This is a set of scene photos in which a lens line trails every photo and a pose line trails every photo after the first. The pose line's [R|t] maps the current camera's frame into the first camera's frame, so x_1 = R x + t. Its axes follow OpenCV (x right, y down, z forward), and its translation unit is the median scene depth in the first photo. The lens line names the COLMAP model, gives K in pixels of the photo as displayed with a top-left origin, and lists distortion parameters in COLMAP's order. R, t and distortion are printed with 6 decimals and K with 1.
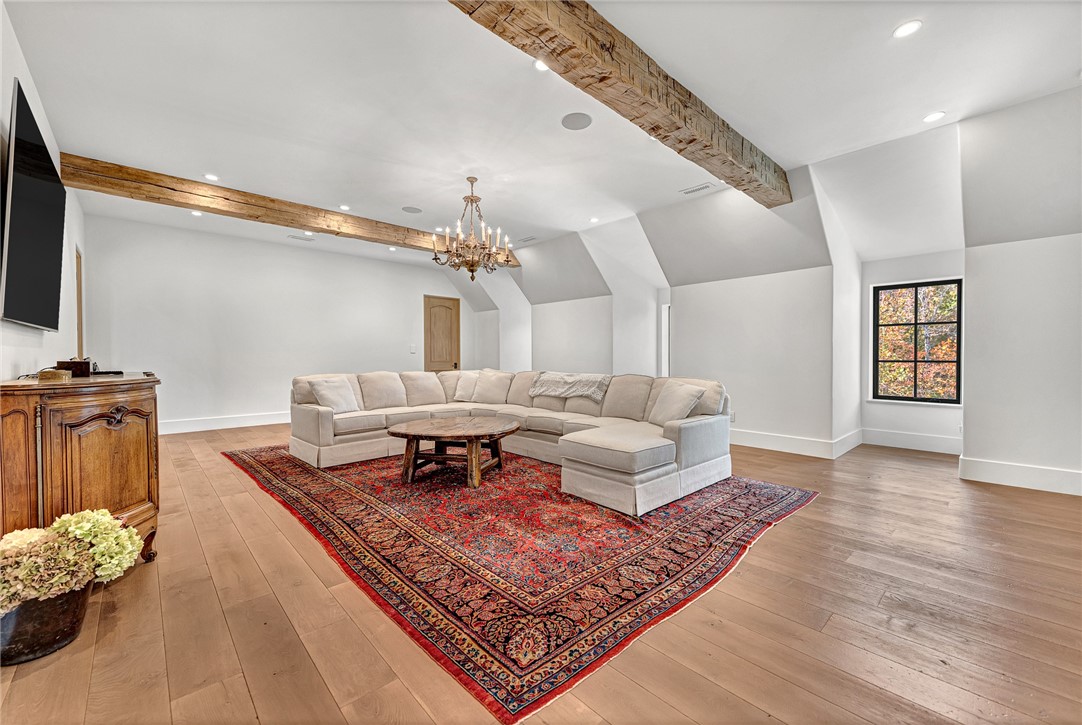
lens RADIAL K [[432.6, 0, 544.3], [0, 432.6, 365.0], [0, 0, 1]] dist [0.014475, -0.004127]
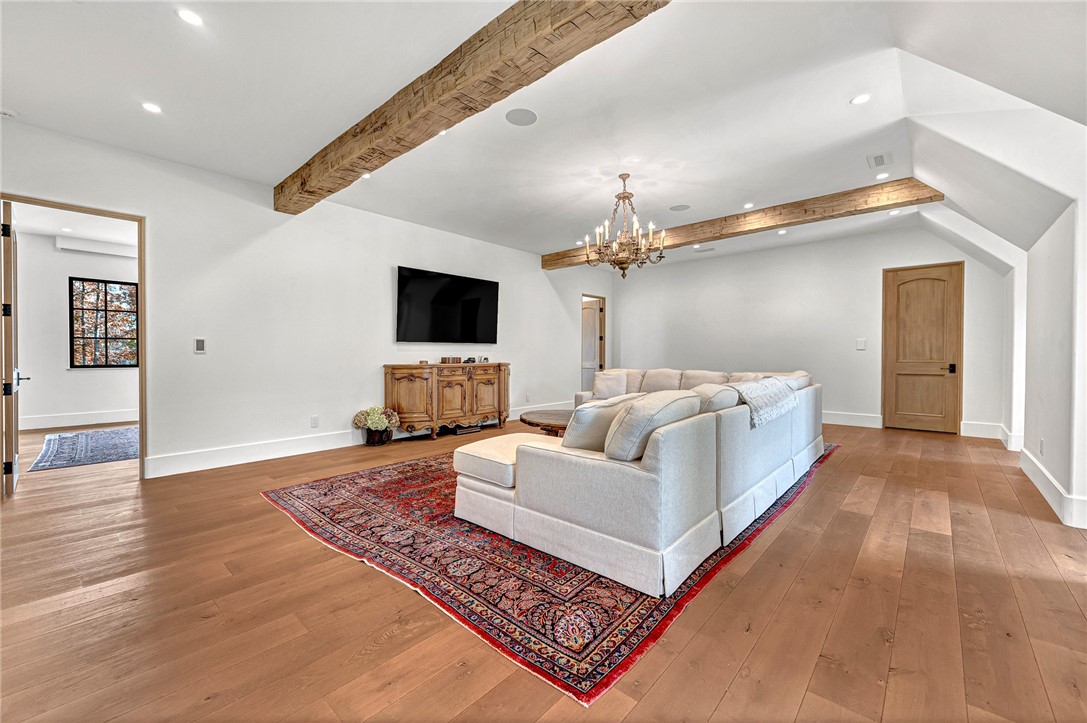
lens RADIAL K [[432.0, 0, 543.5], [0, 432.0, 361.5], [0, 0, 1]] dist [0.001234, 0.000050]
pose [[0.087983, 0.012817, -0.996039, 0.805778], [-0.017718, 0.999779, 0.011300, -0.012104], [0.995964, 0.016654, 0.088191, 0.737191]]
